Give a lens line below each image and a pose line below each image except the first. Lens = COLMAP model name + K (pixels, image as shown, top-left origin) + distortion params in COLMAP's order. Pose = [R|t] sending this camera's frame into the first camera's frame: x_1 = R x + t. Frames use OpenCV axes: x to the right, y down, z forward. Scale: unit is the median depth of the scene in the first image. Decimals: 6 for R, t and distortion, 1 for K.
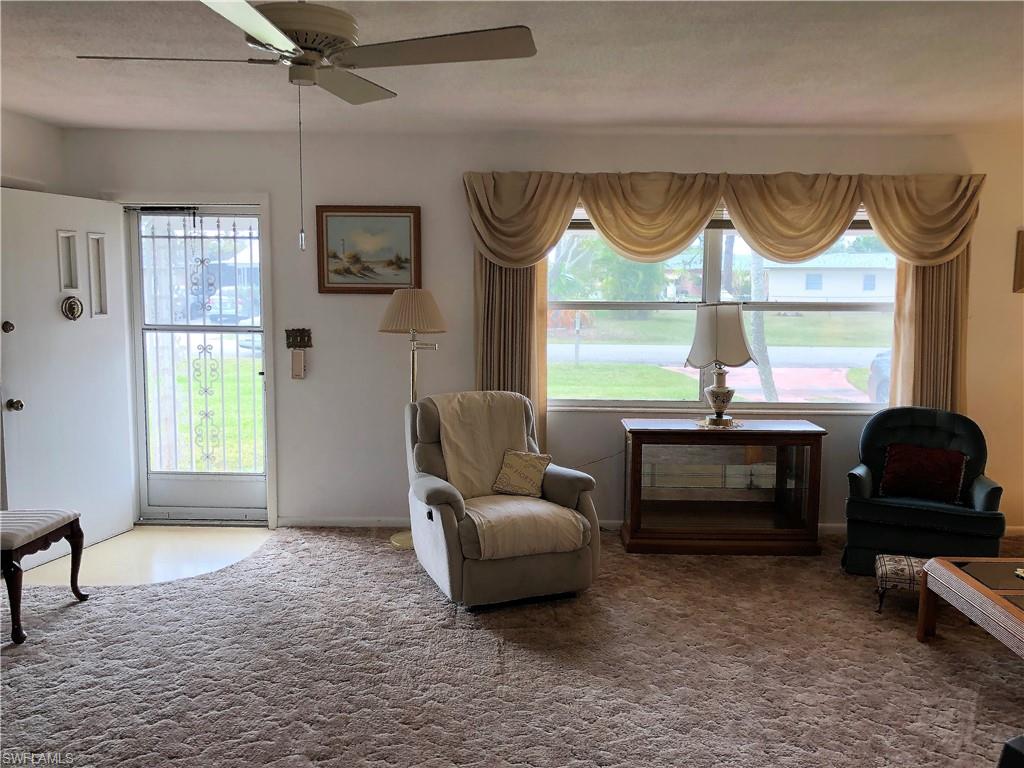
lens RADIAL K [[836.7, 0, 516.1], [0, 836.7, 378.0], [0, 0, 1]] dist [0.044644, -0.075144]
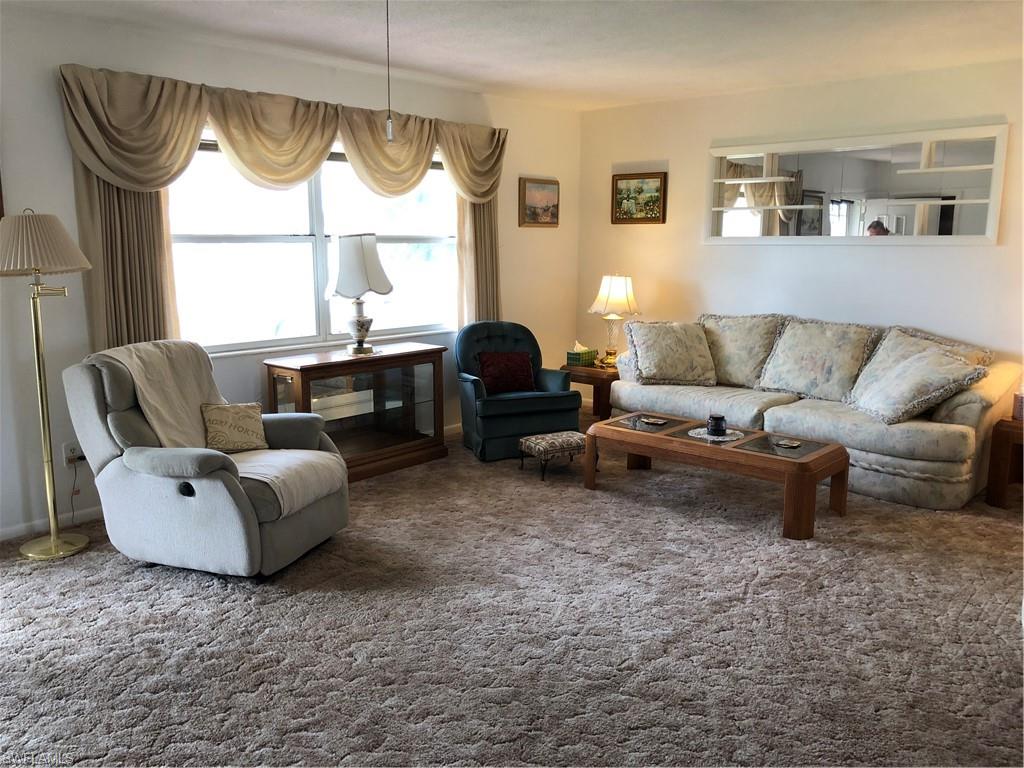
lens RADIAL K [[828.9, 0, 503.1], [0, 828.9, 382.0], [0, 0, 1]] dist [0.012721, 0.001803]
pose [[0.659980, -0.135186, 0.739020, -0.409201], [0.092011, 0.990817, 0.099076, 0.006196], [-0.745627, 0.002609, 0.666358, 0.190191]]
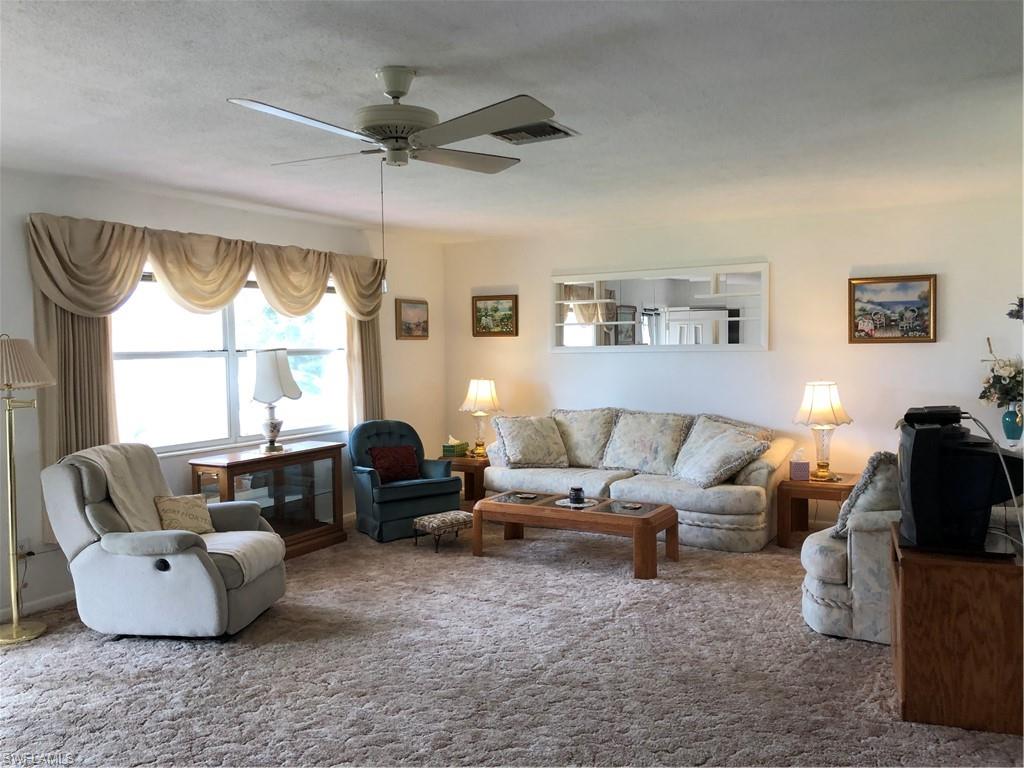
lens RADIAL K [[828.9, 0, 503.1], [0, 828.9, 382.0], [0, 0, 1]] dist [0.012721, 0.001803]
pose [[0.489351, -0.054473, 0.870384, -0.624328], [0.119557, 0.992814, -0.005083, 0.003681], [-0.863853, 0.106548, 0.492347, 0.131628]]
